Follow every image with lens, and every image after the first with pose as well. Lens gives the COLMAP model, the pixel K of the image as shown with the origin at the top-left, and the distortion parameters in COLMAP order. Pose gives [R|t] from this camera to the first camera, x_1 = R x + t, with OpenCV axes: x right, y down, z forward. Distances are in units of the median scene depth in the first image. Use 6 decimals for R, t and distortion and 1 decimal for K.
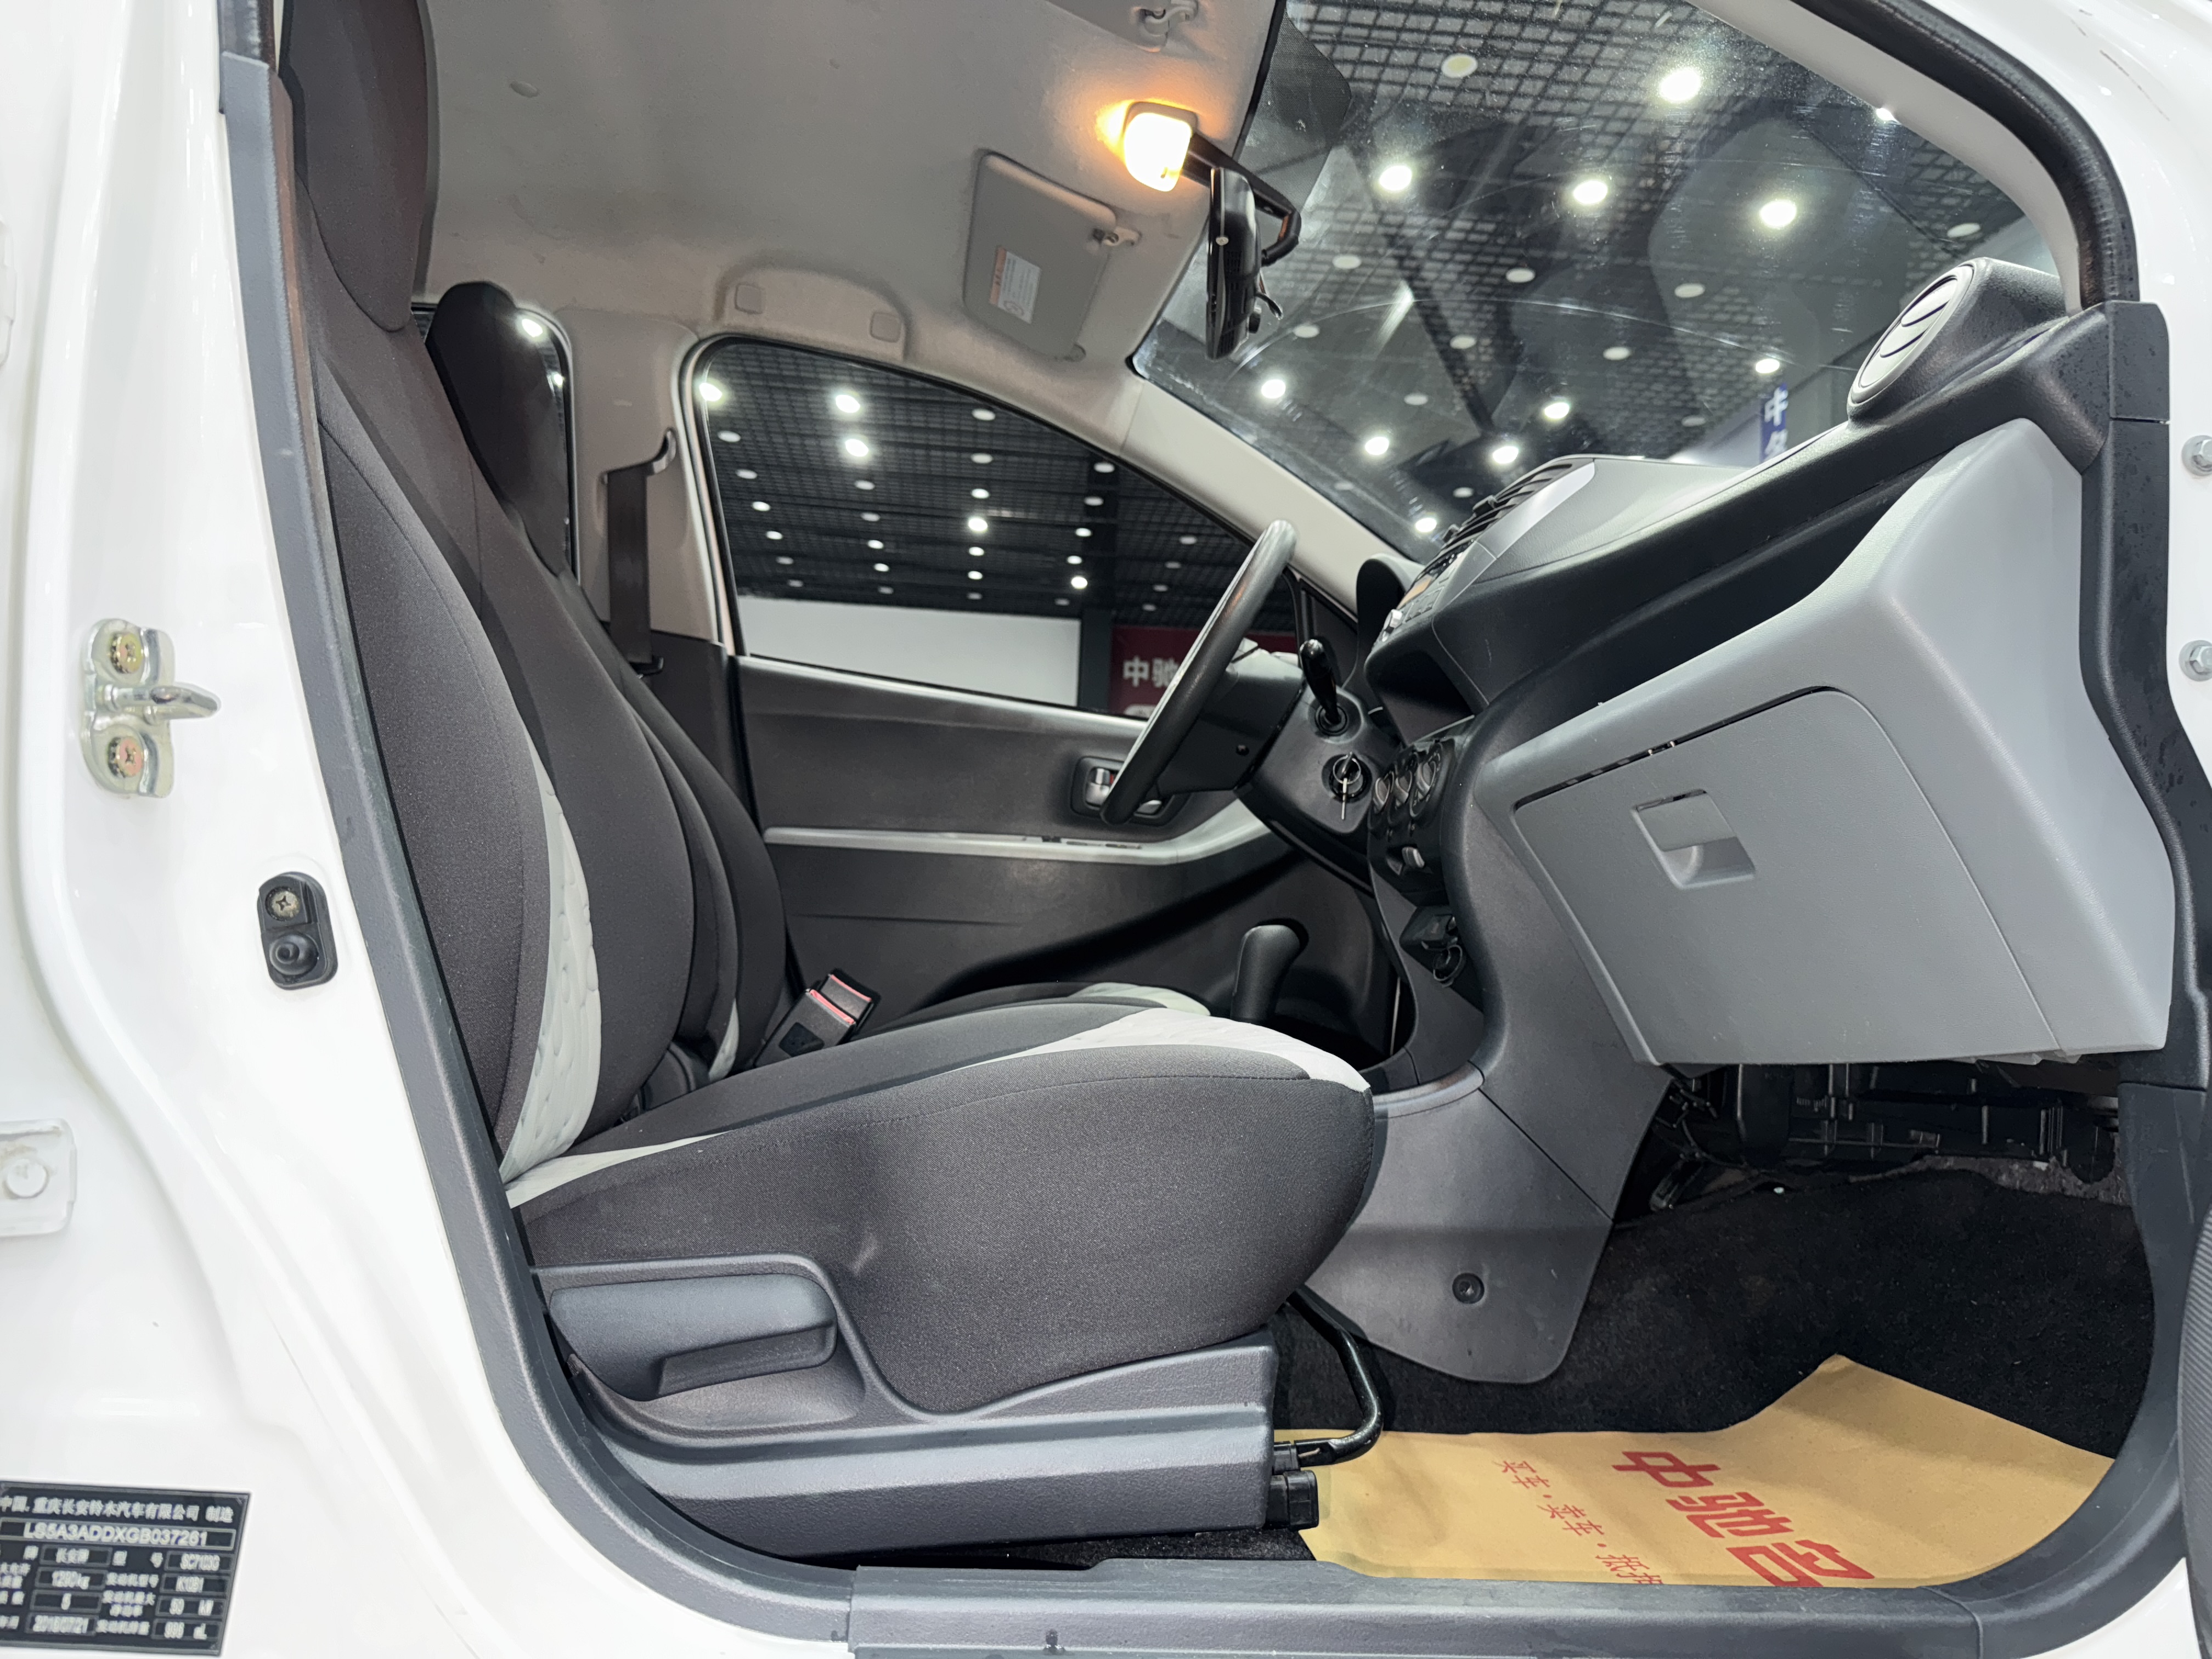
lens RADIAL K [[1610.0, 0, 1083.8], [0, 1610.0, 878.6], [0, 0, 1]] dist [0.024246, -0.041438]
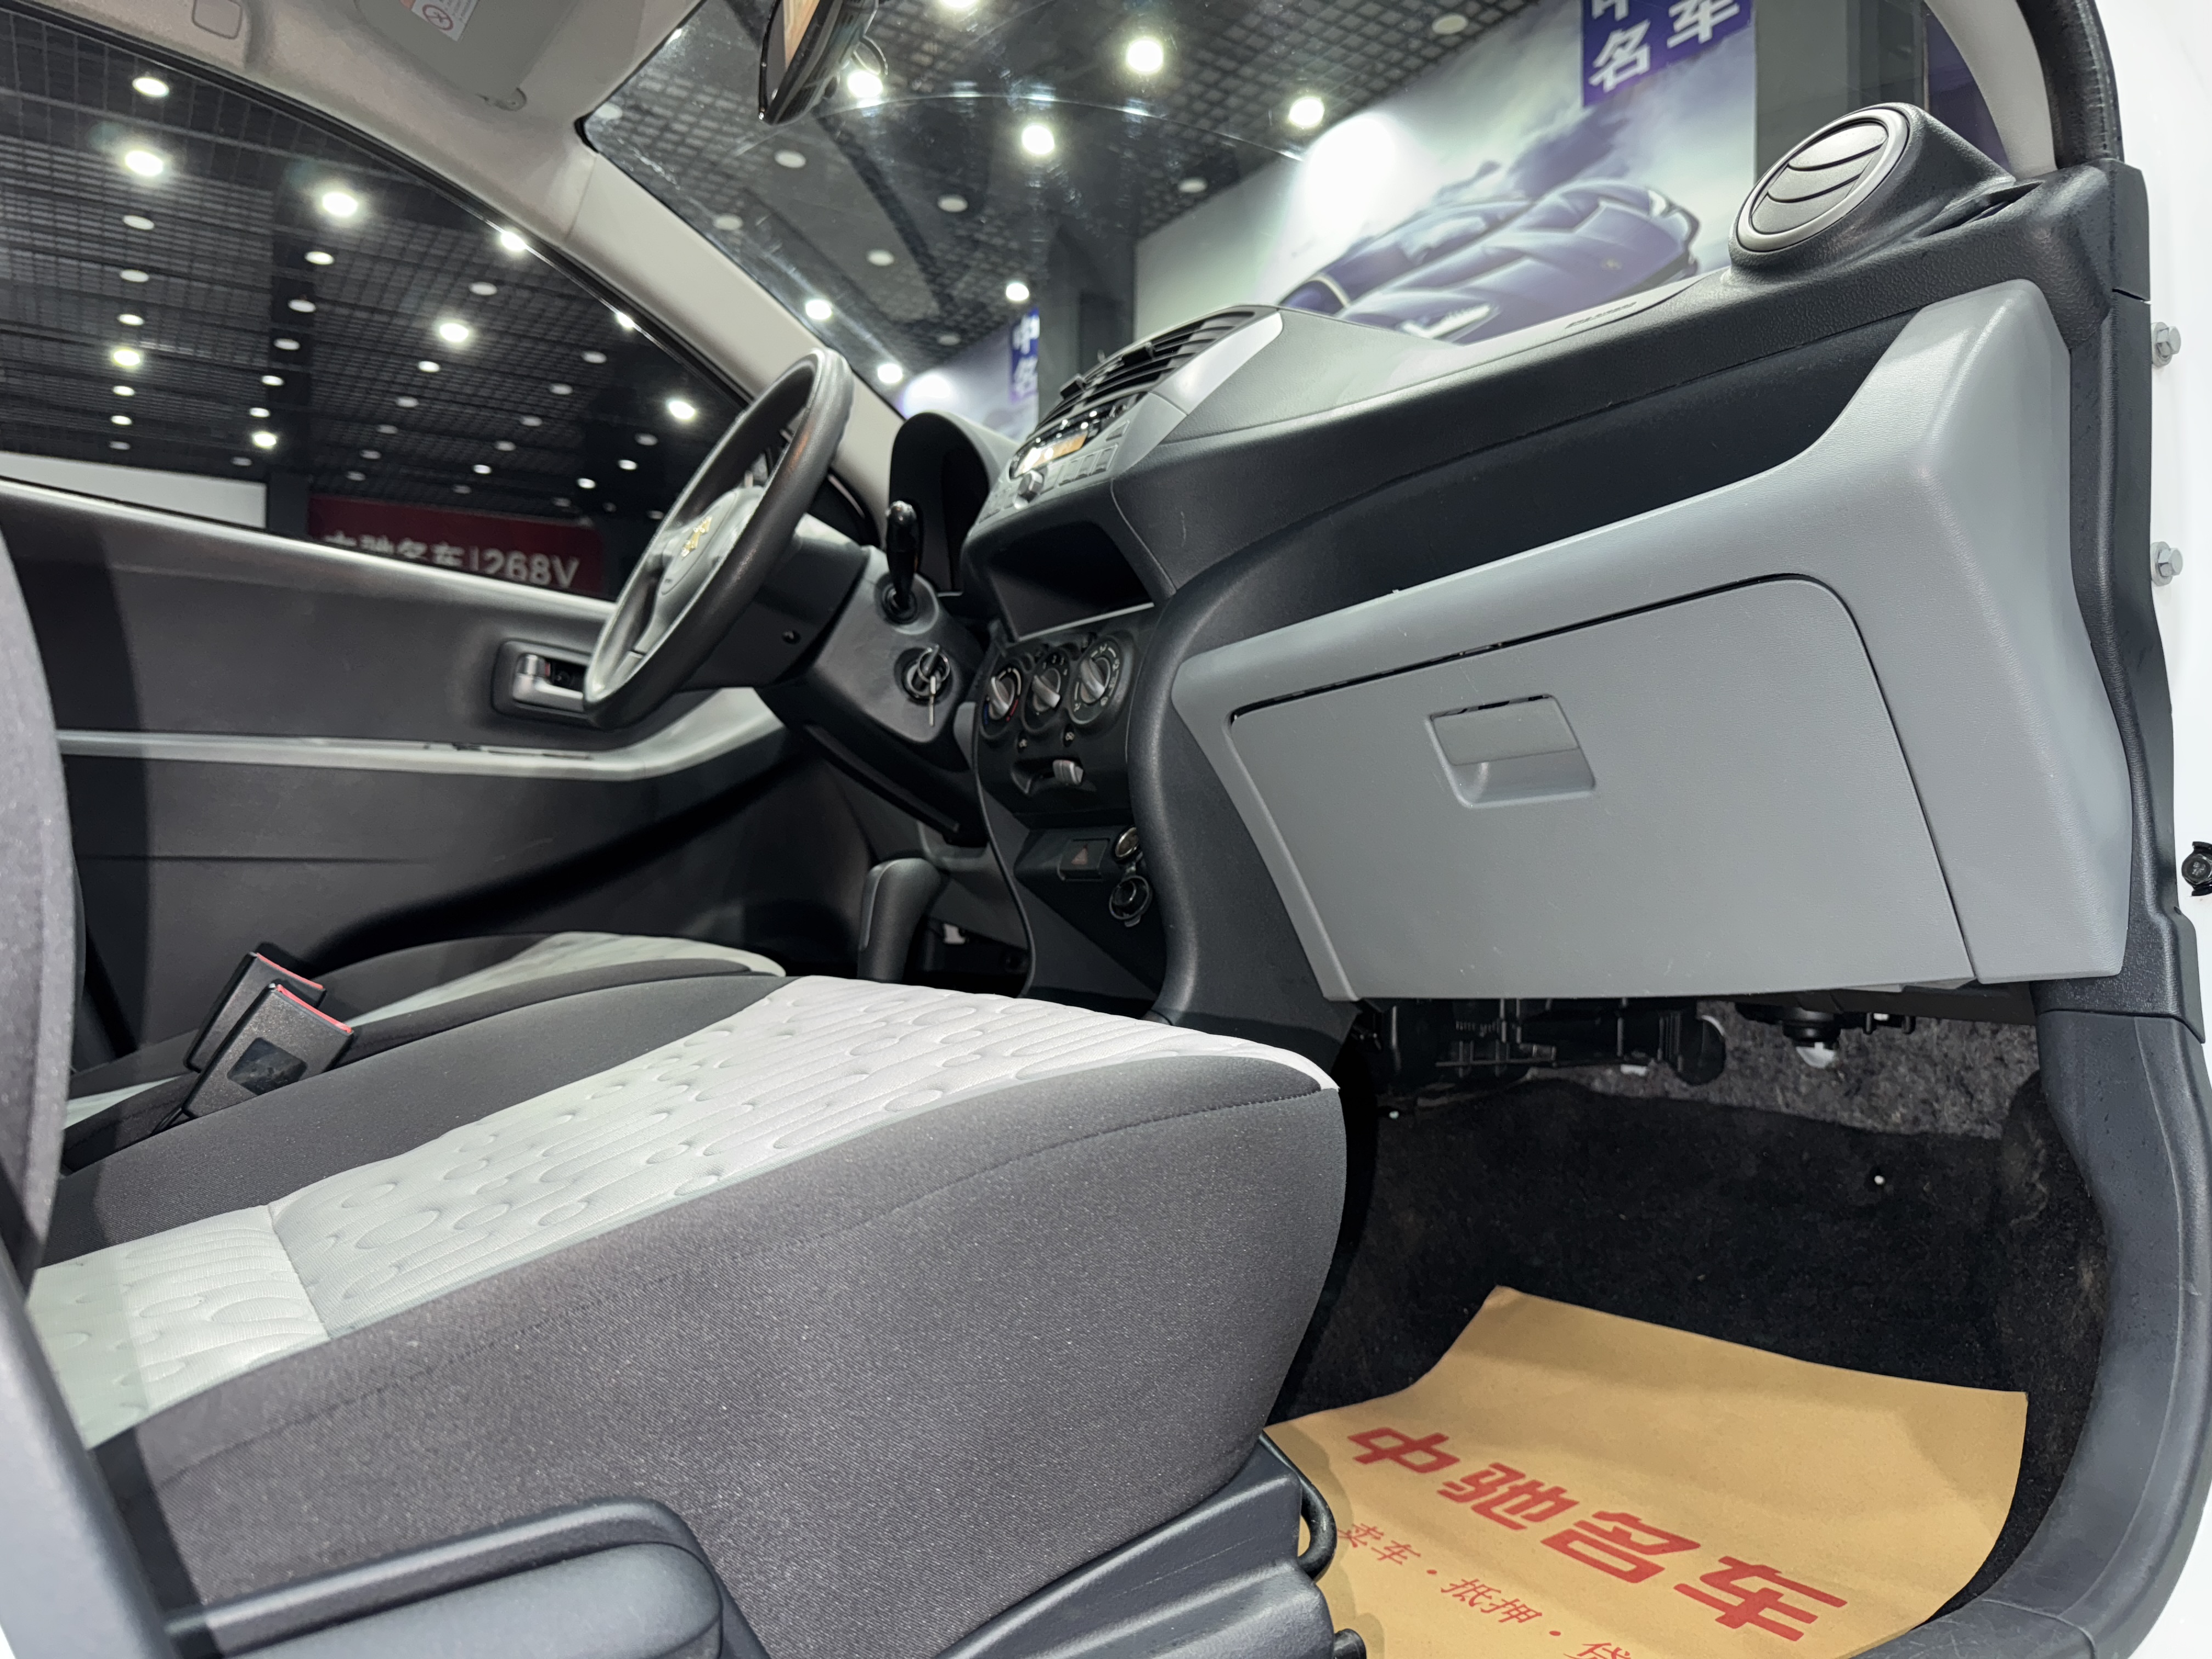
lens RADIAL K [[1610.0, 0, 1141.7], [0, 1610.0, 854.8], [0, 0, 1]] dist [0.024246, -0.041438]
pose [[0.876132, -0.030593, 0.481099, -0.110228], [0.009146, 0.998860, 0.046862, -0.005981], [-0.481984, -0.036657, 0.875413, 0.168966]]
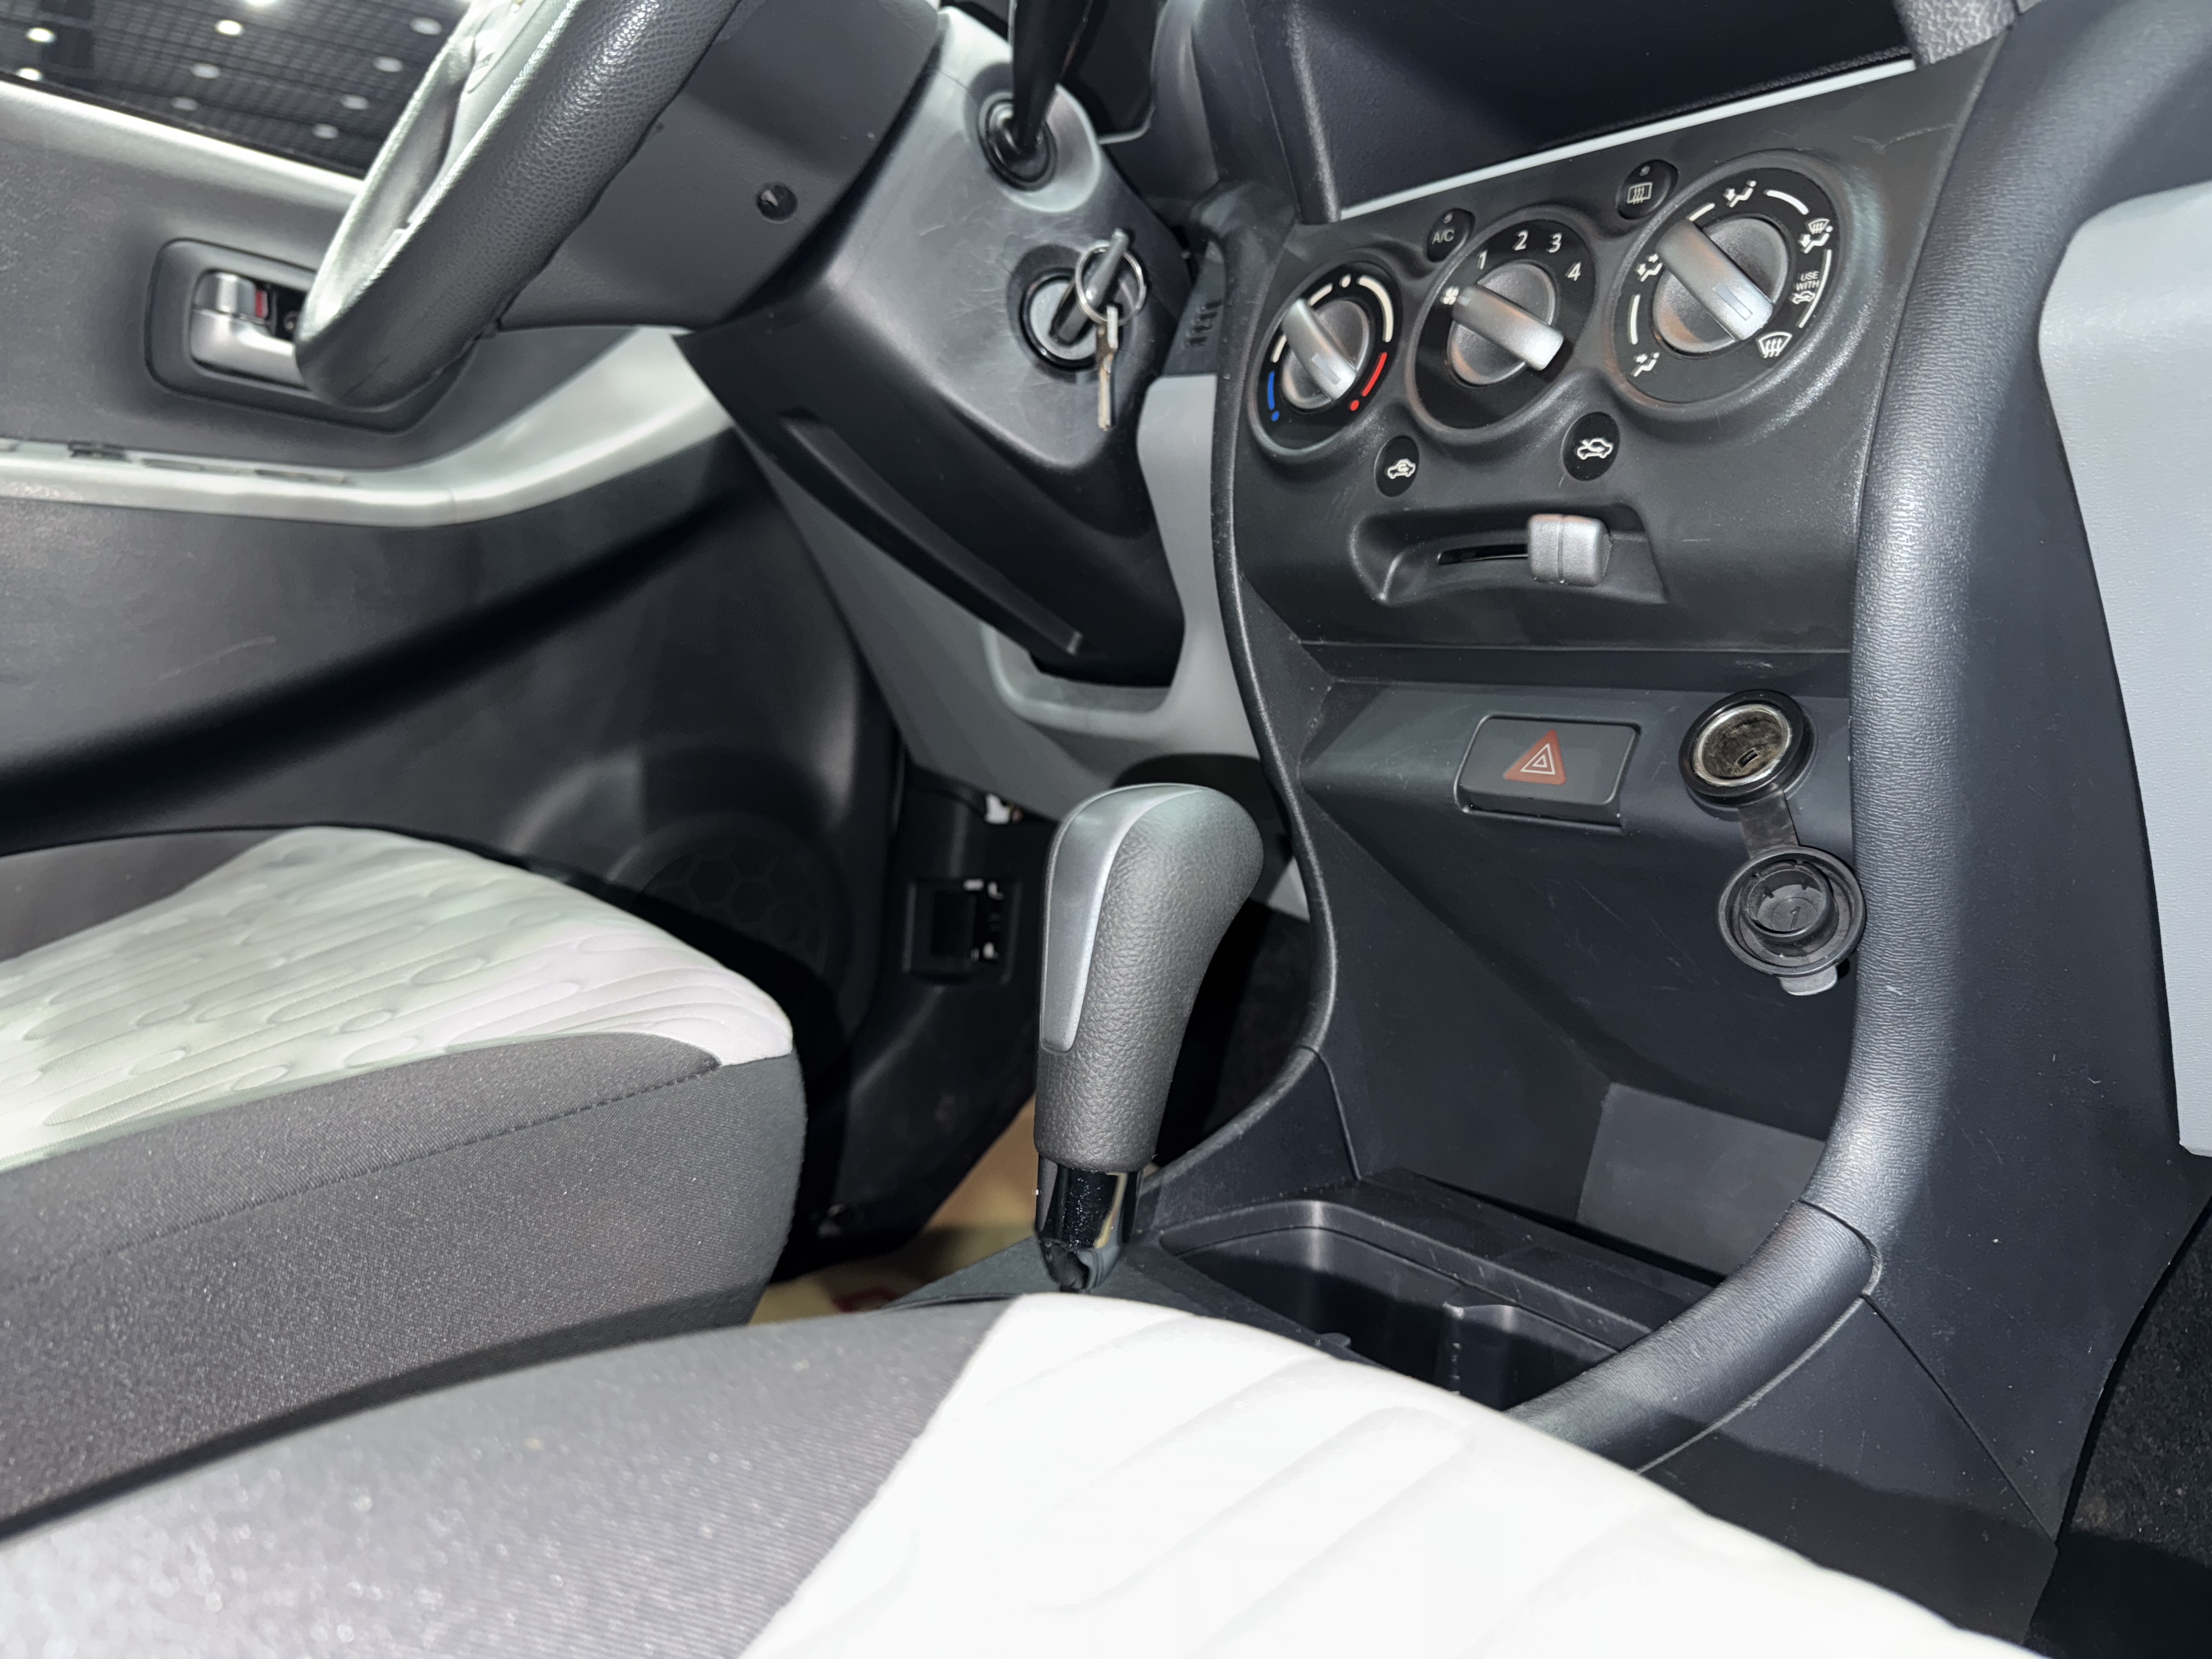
lens RADIAL K [[1610.0, 0, 1132.0], [0, 1610.0, 874.5], [0, 0, 1]] dist [0.024246, -0.041438]
pose [[0.842161, -0.086048, 0.532317, -0.026257], [-0.025059, 0.979874, 0.198040, -0.007176], [-0.538644, -0.180121, 0.823055, 0.520761]]
